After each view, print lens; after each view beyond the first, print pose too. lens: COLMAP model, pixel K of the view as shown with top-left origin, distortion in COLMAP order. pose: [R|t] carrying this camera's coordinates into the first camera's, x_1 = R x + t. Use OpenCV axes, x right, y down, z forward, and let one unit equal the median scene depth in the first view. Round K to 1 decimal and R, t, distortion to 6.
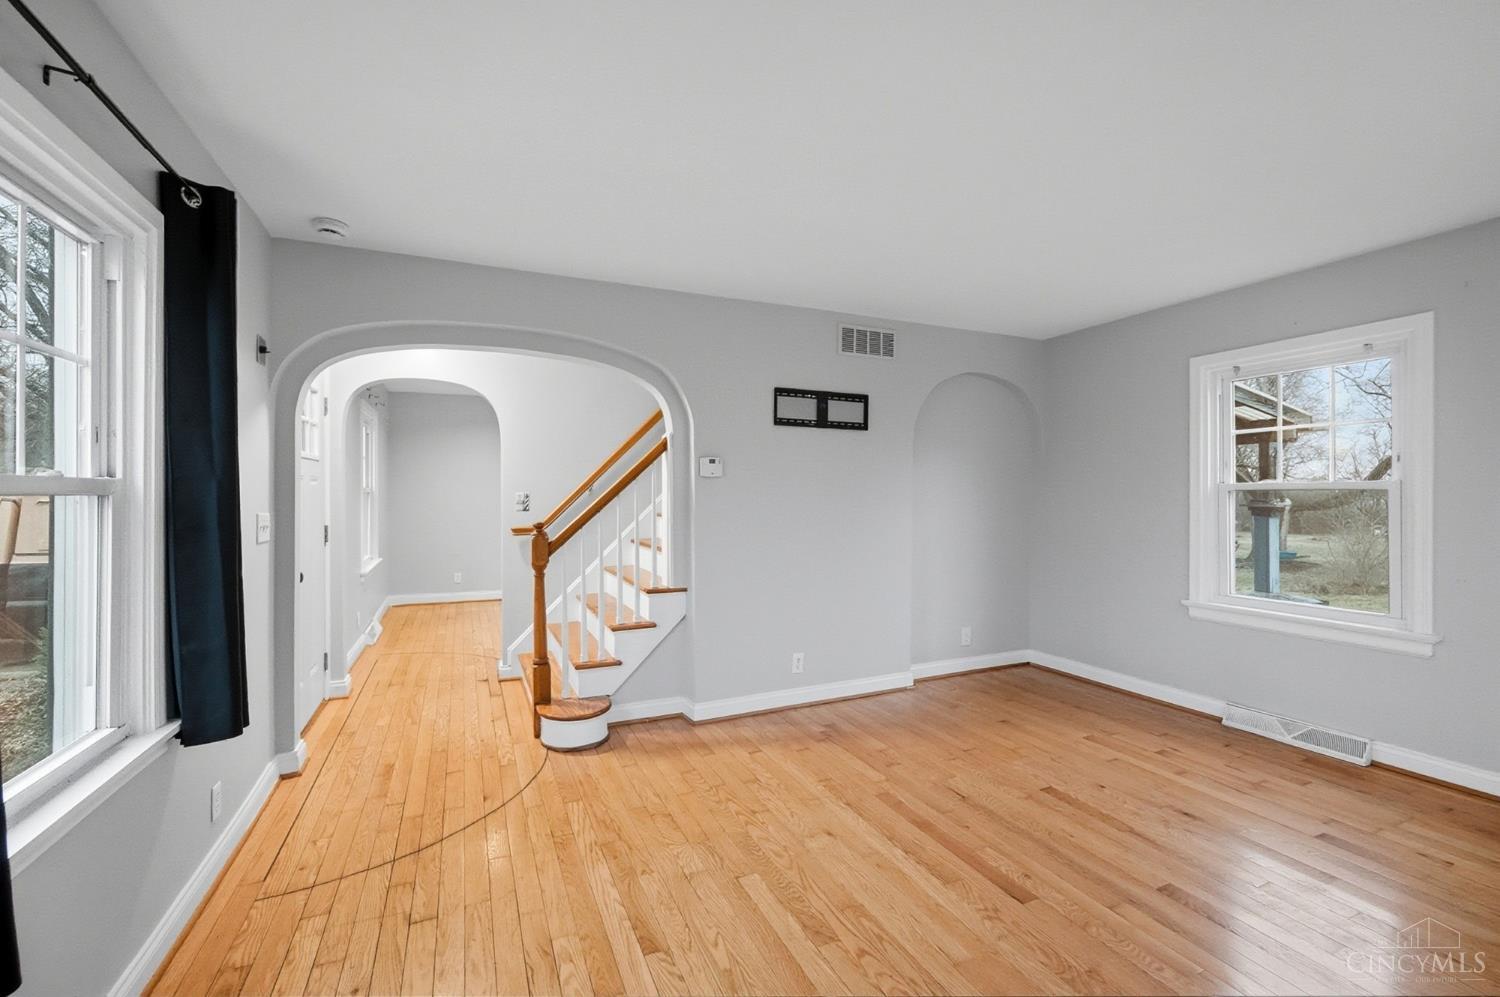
lens RADIAL K [[638.0, 0, 741.4], [0, 638.0, 496.8], [0, 0, 1]] dist [-0.016422, 0.000528]
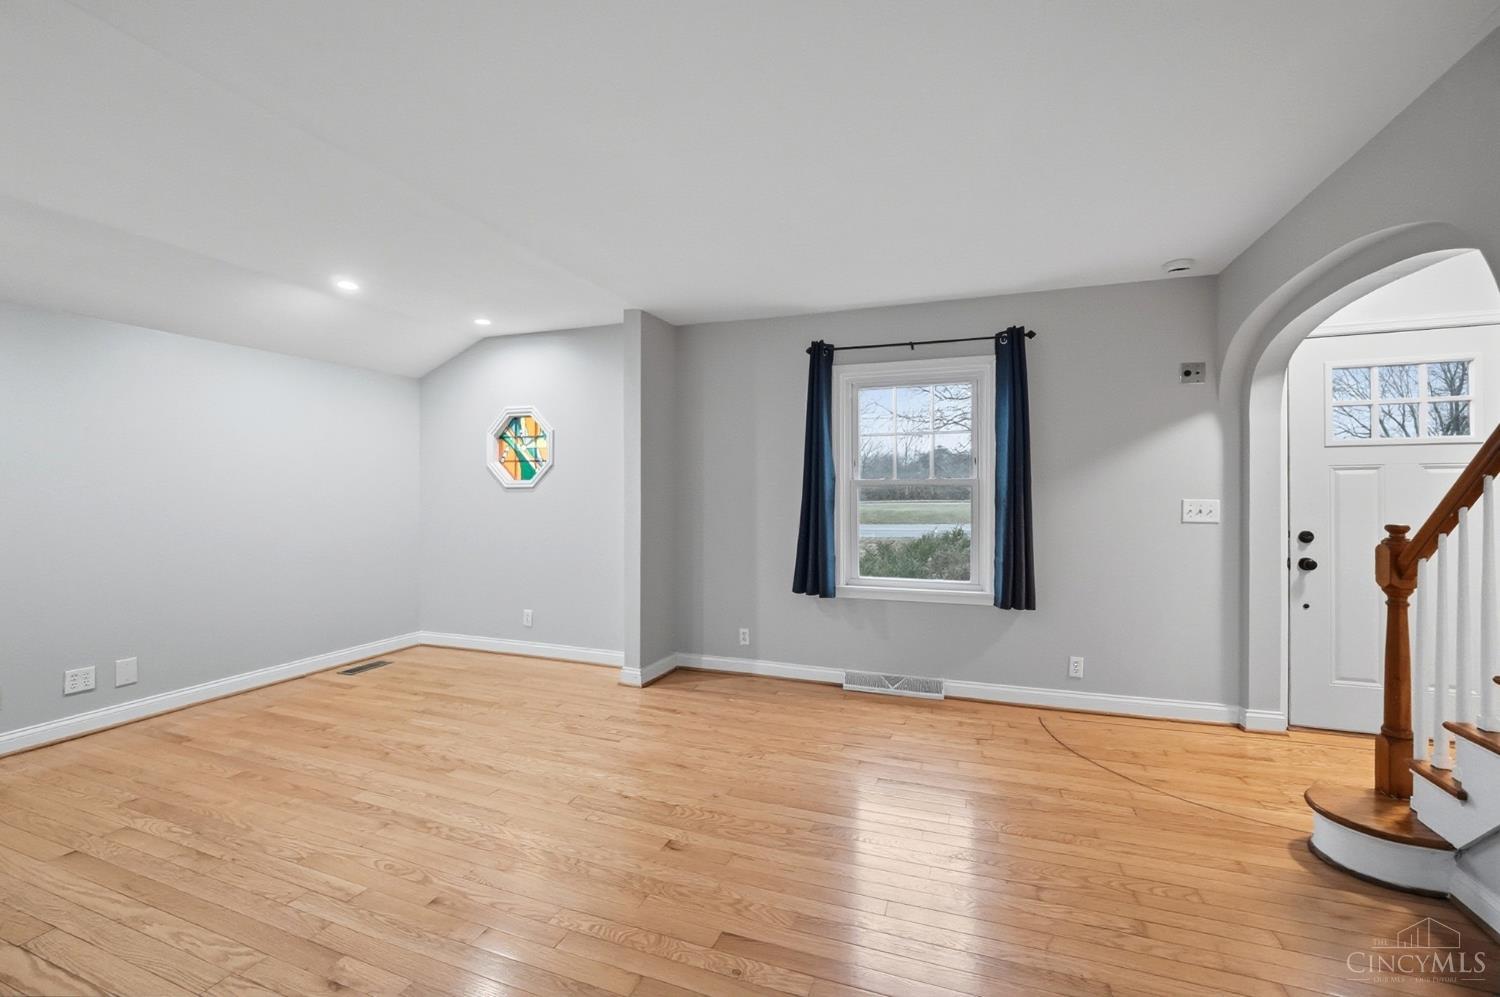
lens RADIAL K [[638.0, 0, 741.4], [0, 638.0, 496.8], [0, 0, 1]] dist [-0.016422, 0.000528]
pose [[-0.702650, 0.009203, -0.711476, 0.824427], [0.002754, 0.999944, 0.010214, 0.004258], [0.711531, 0.005218, -0.702636, 1.277545]]
